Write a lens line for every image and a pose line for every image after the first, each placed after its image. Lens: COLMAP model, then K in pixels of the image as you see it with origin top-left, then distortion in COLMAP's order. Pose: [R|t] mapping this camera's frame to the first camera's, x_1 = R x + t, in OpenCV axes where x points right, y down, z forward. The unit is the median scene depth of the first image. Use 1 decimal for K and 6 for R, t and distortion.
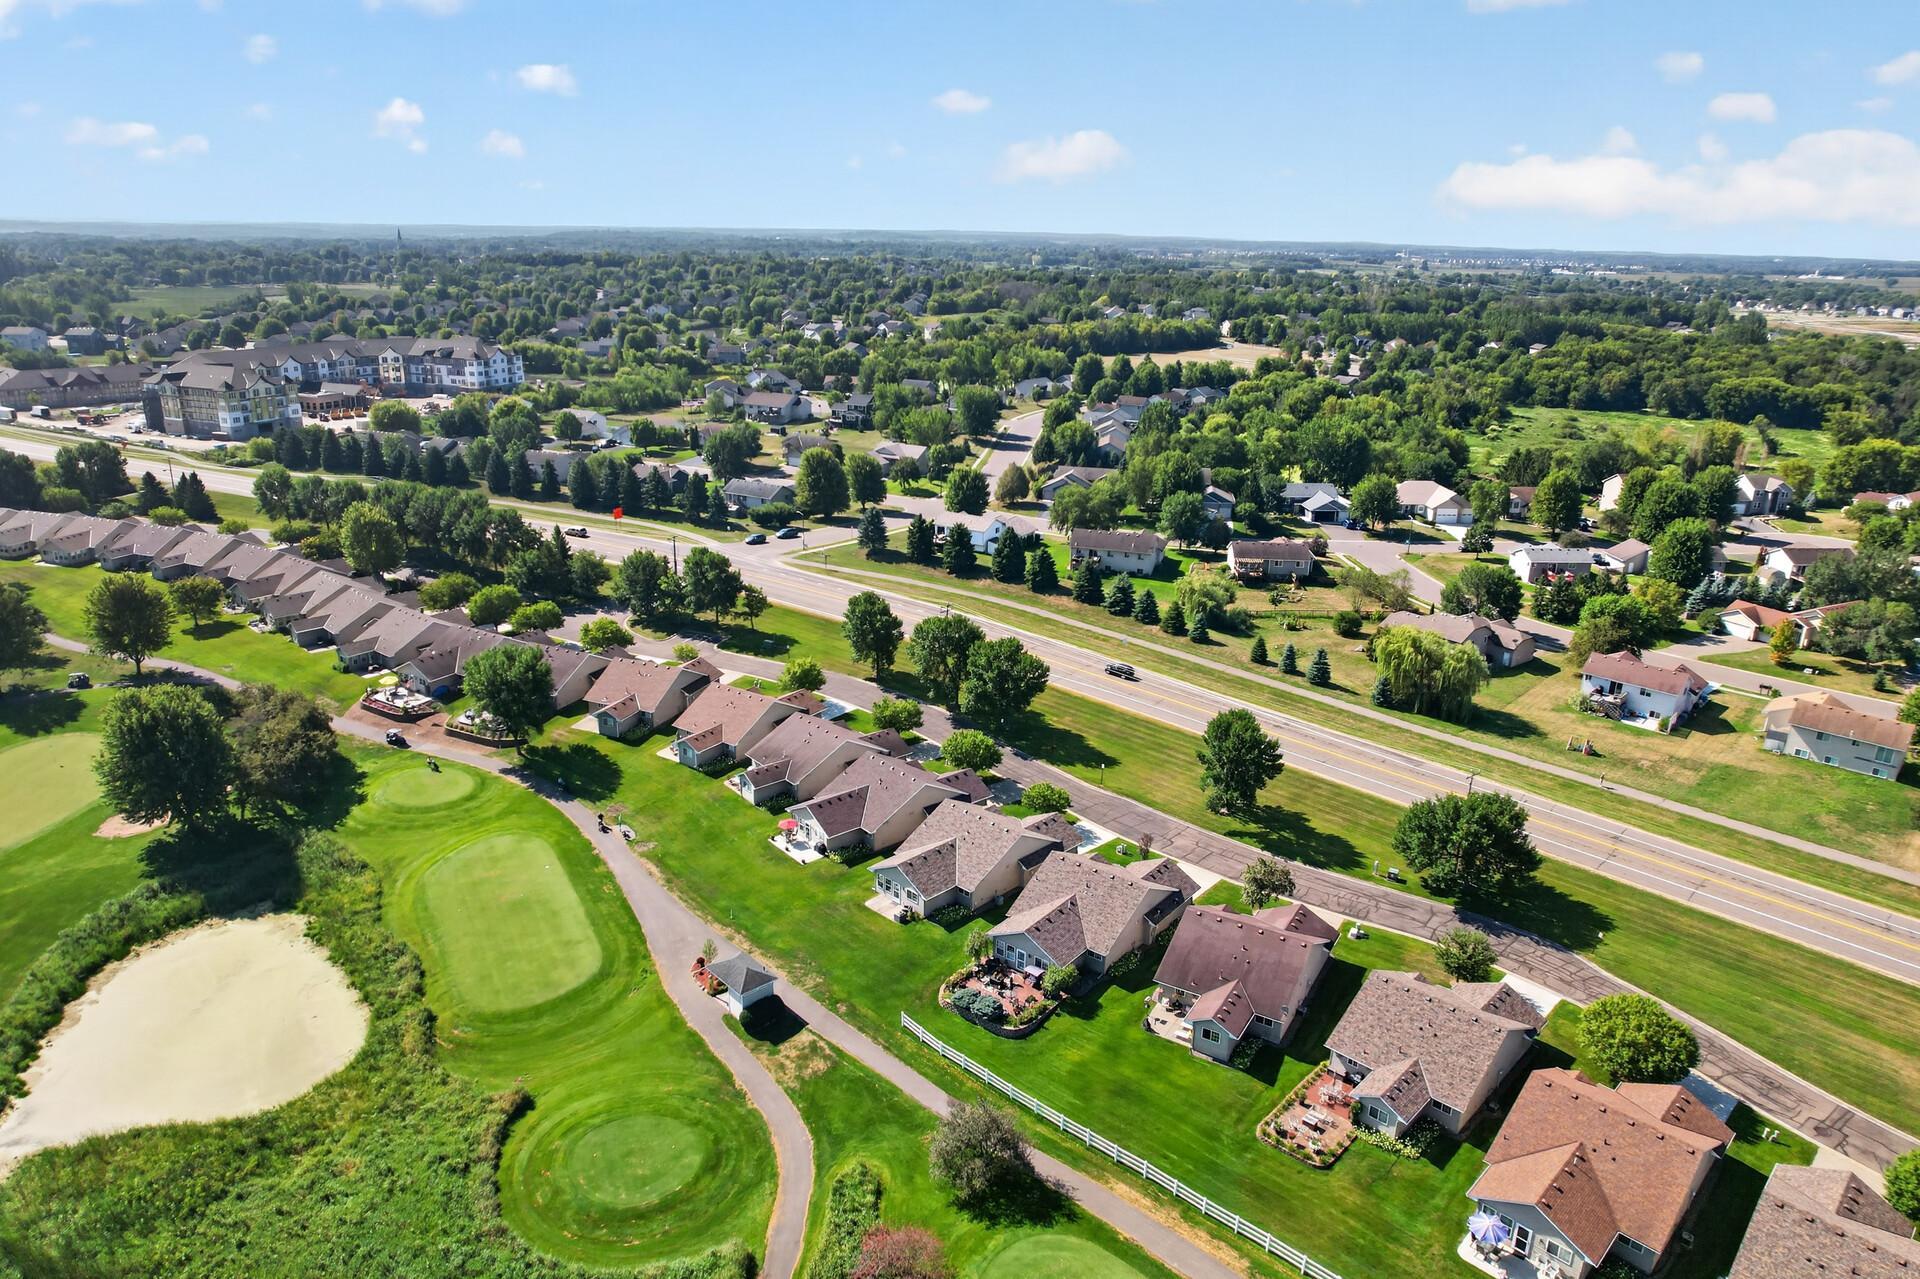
lens RADIAL K [[1239.4, 0, 954.0], [0, 1239.4, 641.0], [0, 0, 1]] dist [-0.075689, 0.069001]
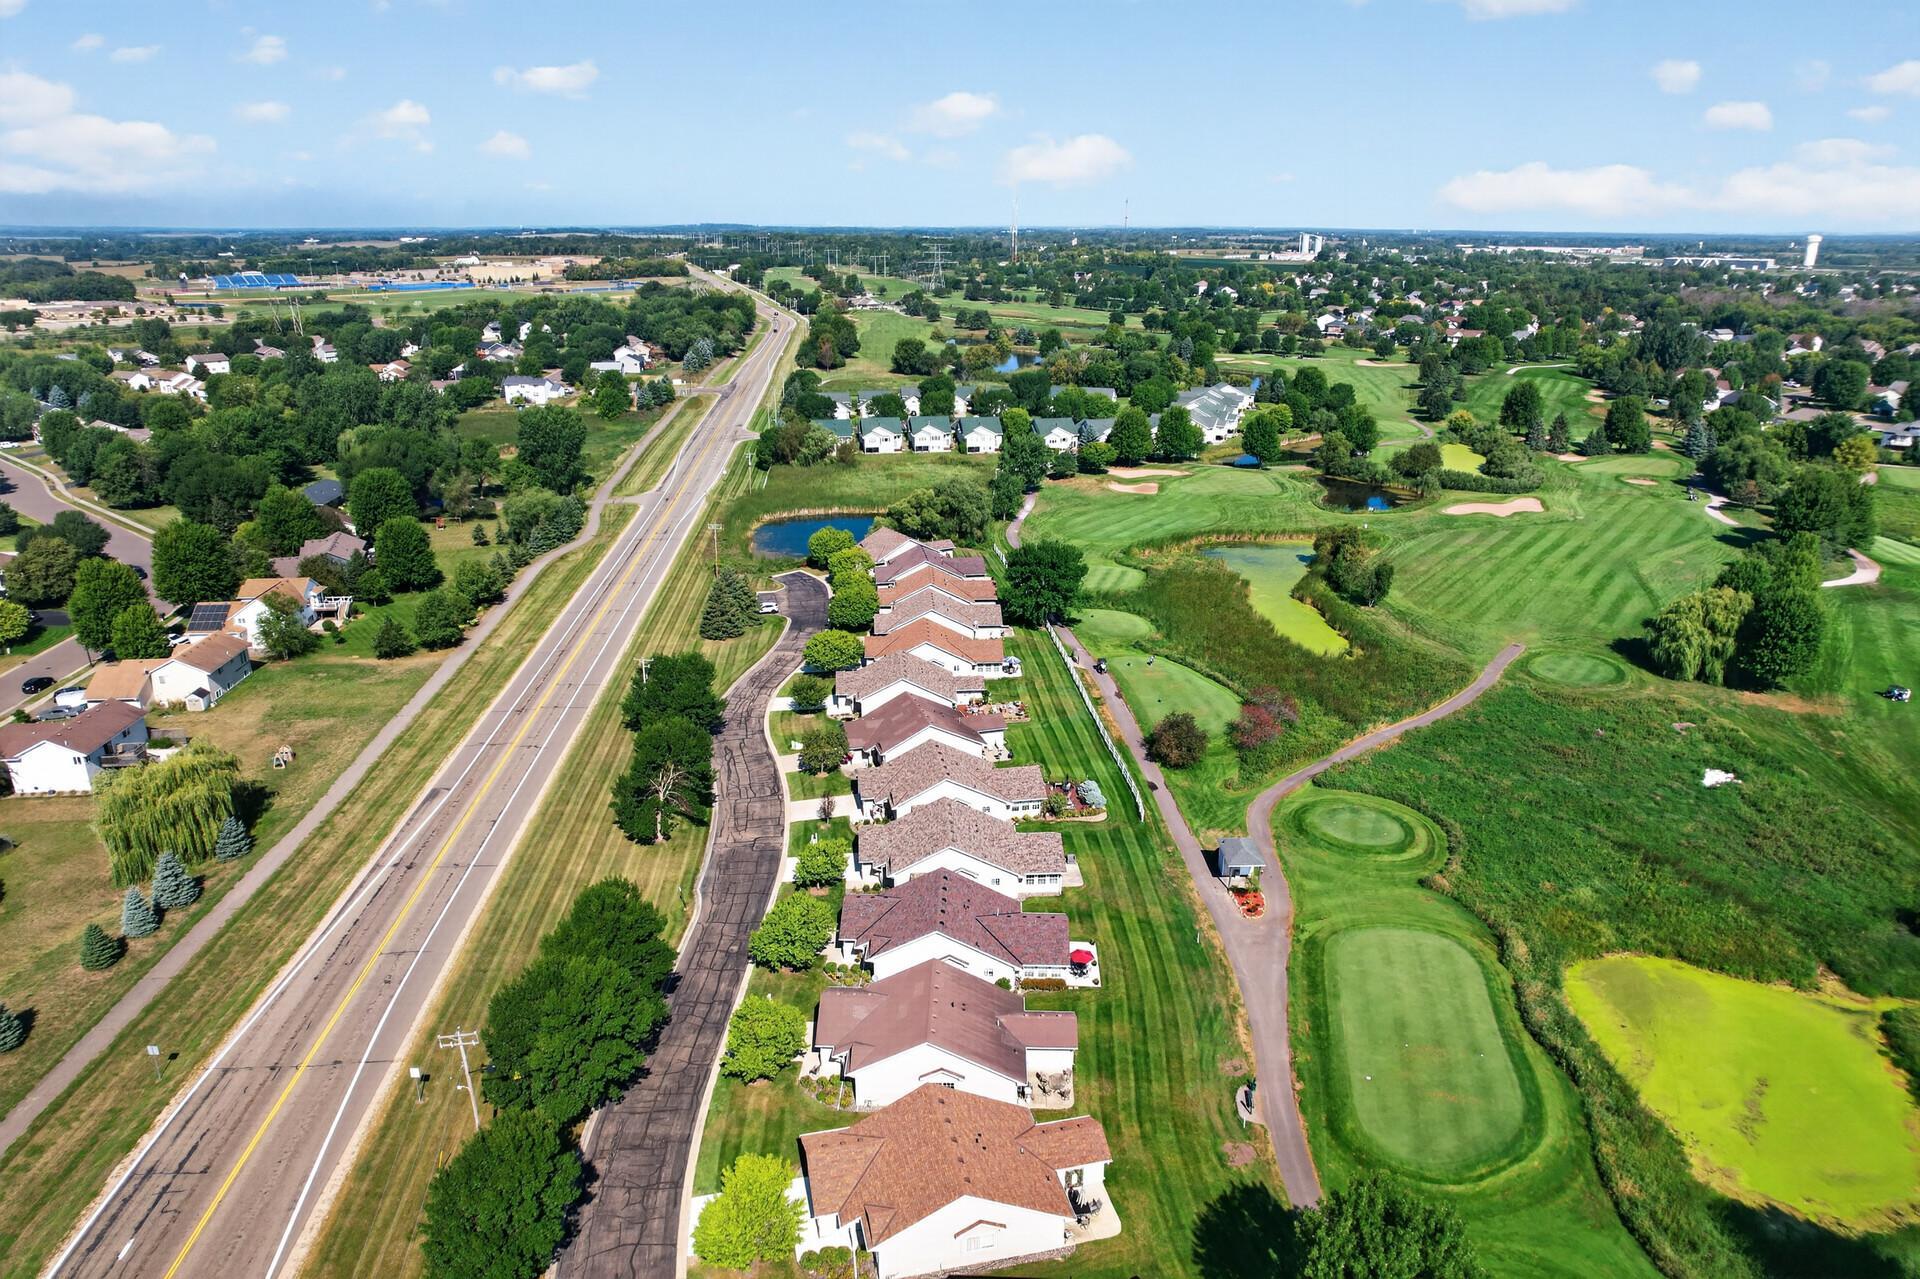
lens RADIAL K [[1228.6, 0, 969.6], [0, 1228.6, 637.4], [0, 0, 1]] dist [-0.074038, 0.065918]
pose [[-0.761324, -0.233770, 0.604762, -0.409848], [0.186803, 0.814104, 0.549854, -0.383790], [-0.620879, 0.531589, -0.576128, 1.102395]]
